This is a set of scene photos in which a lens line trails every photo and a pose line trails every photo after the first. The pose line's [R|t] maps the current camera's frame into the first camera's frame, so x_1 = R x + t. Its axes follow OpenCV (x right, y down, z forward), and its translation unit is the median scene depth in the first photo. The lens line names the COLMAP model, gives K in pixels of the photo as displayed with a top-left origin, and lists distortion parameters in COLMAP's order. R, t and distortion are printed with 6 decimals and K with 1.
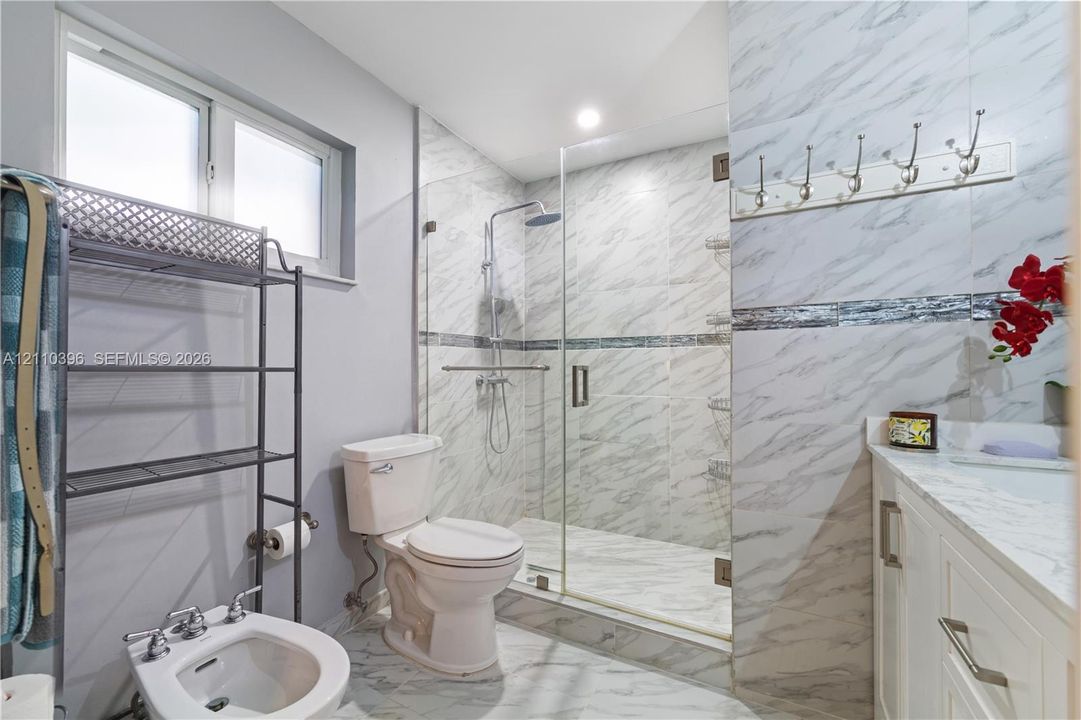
lens RADIAL K [[424.3, 0, 544.6], [0, 424.3, 361.9], [0, 0, 1]] dist [0.004264, 0.000193]
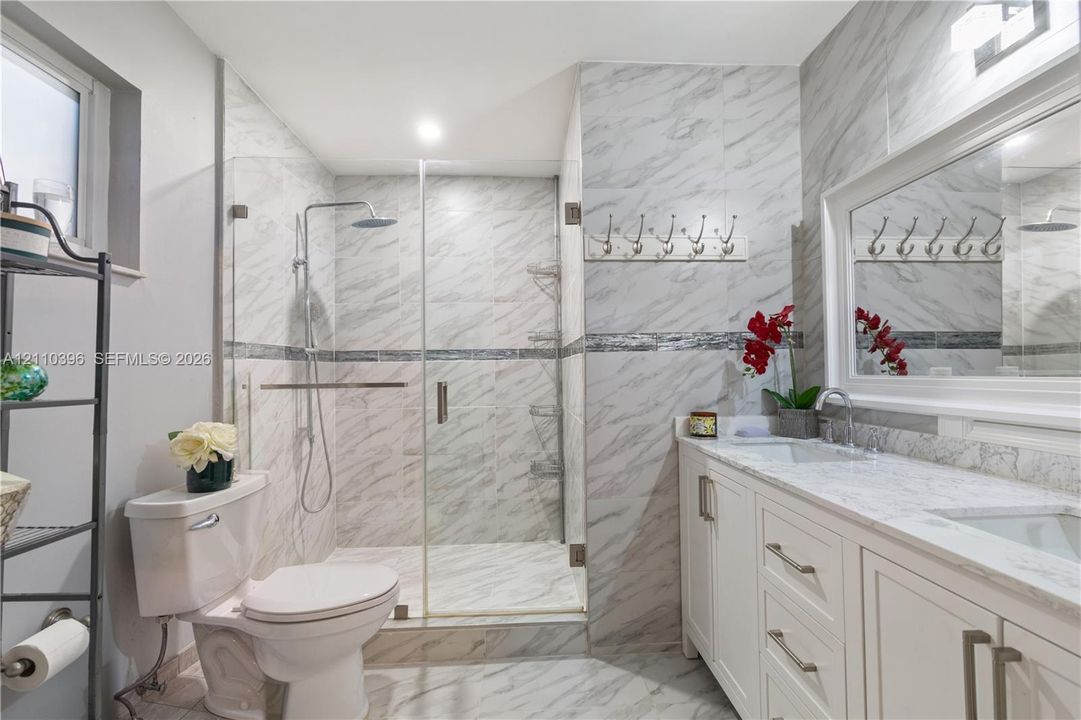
lens RADIAL K [[424.3, 0, 545.8], [0, 424.3, 362.0], [0, 0, 1]] dist [0.004264, 0.000193]
pose [[0.861971, 0.003203, 0.506947, -0.253190], [0.004287, 0.999898, -0.013606, -0.026950], [-0.506939, 0.013901, 0.861870, 0.017343]]
